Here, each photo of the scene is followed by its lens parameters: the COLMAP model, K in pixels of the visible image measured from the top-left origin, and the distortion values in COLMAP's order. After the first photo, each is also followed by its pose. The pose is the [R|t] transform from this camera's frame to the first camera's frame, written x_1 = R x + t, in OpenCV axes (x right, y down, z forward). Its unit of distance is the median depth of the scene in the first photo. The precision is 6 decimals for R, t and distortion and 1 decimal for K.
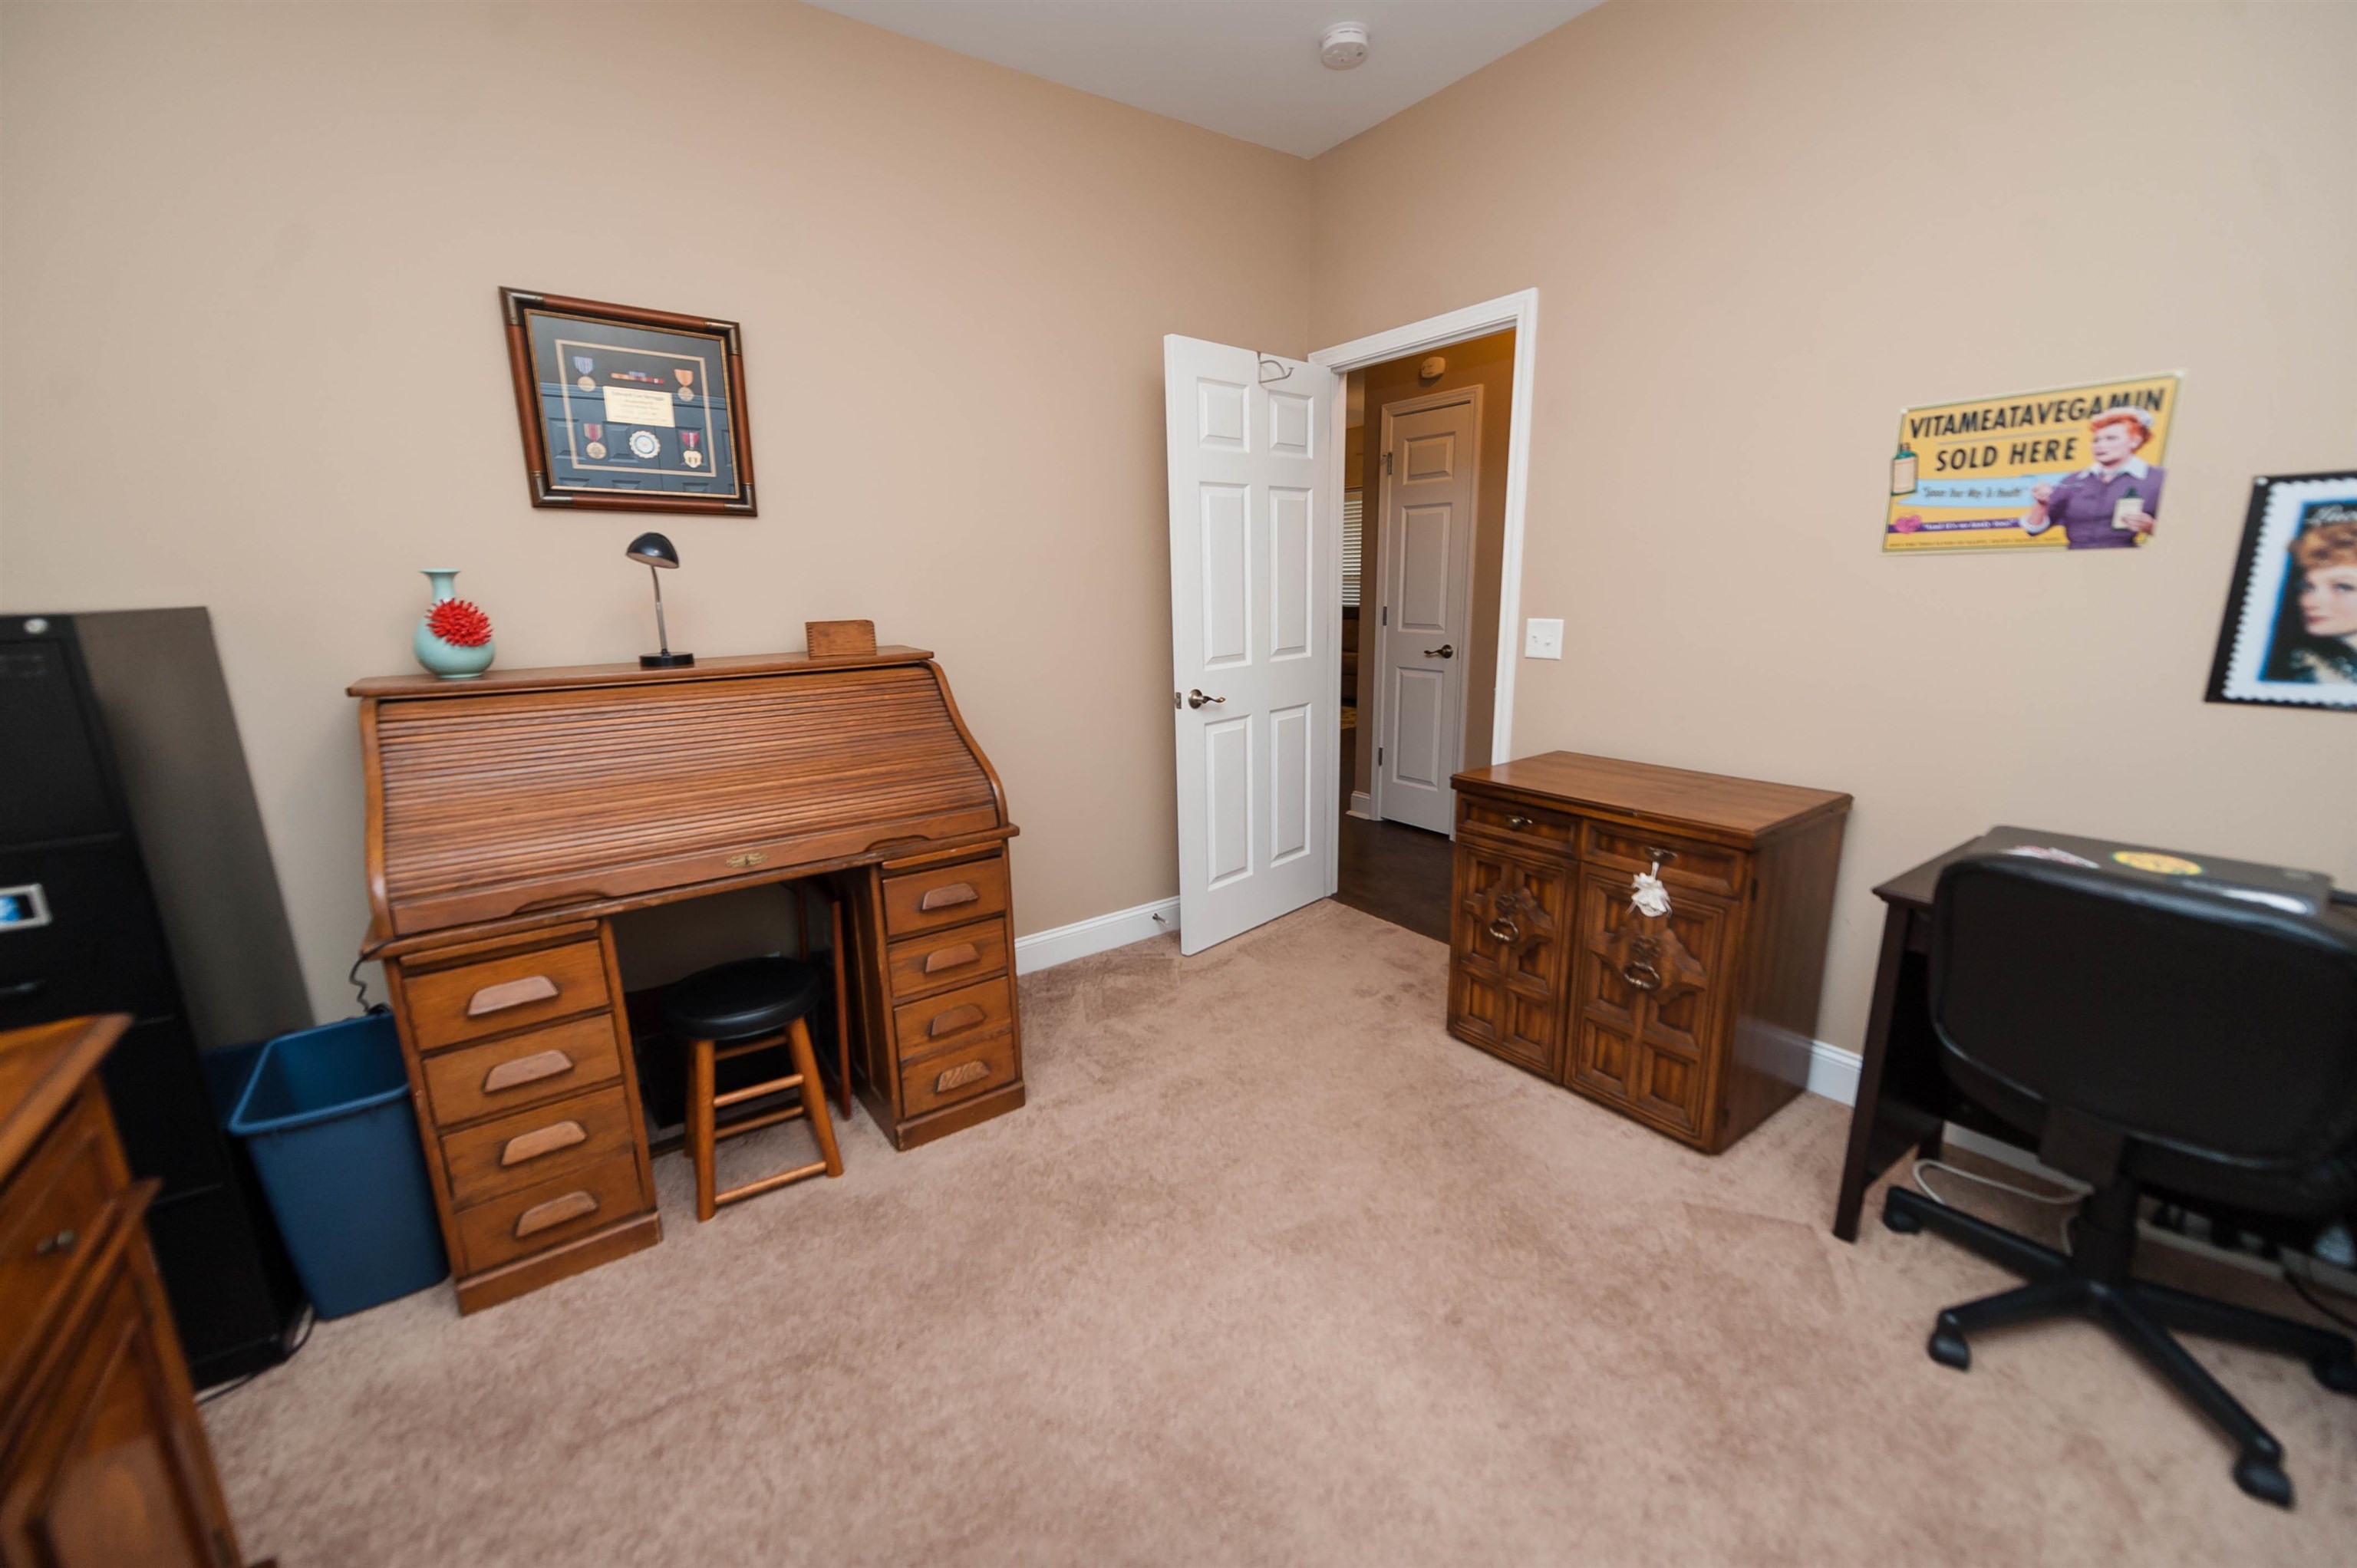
lens RADIAL K [[927.2, 0, 1180.4], [0, 927.2, 790.6], [0, 0, 1]] dist [0.016319, -0.004697]
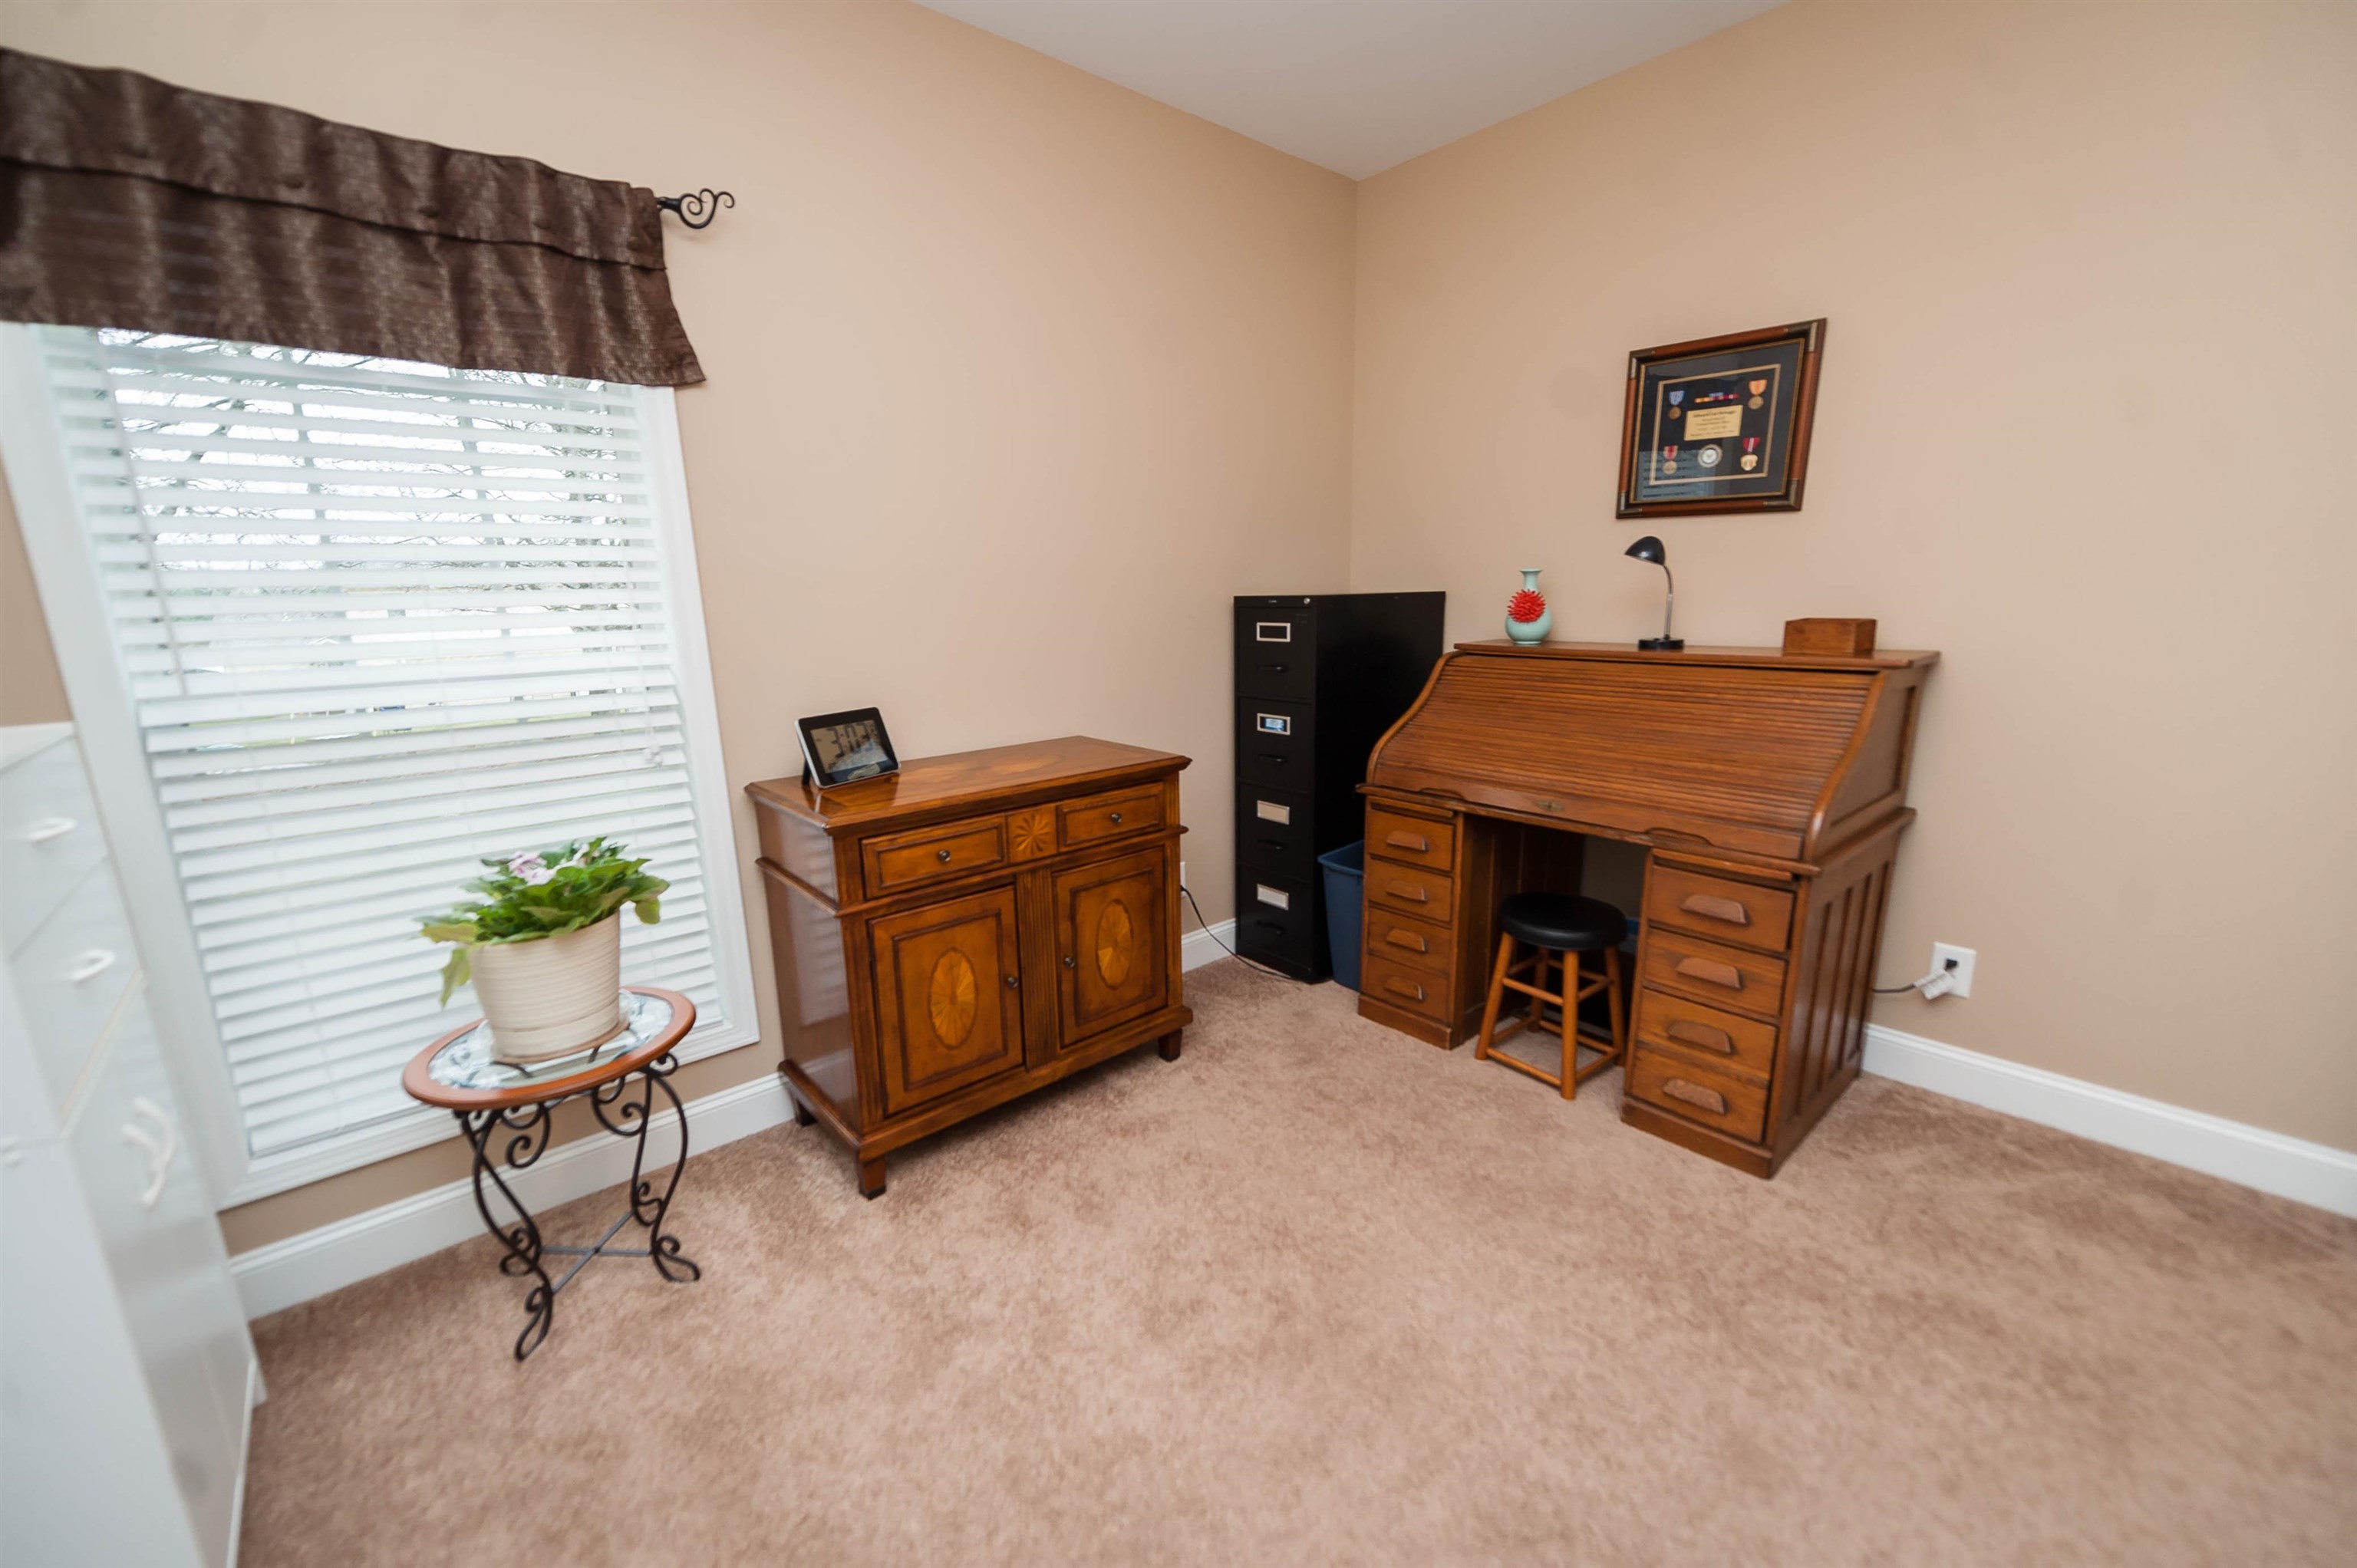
lens RADIAL K [[927.2, 0, 1180.4], [0, 927.2, 790.6], [0, 0, 1]] dist [0.016319, -0.004697]
pose [[0.110572, 0.234270, -0.965863, 0.586469], [-0.210852, 0.955229, 0.207553, -0.085348], [0.971244, 0.180705, 0.155018, 0.285249]]
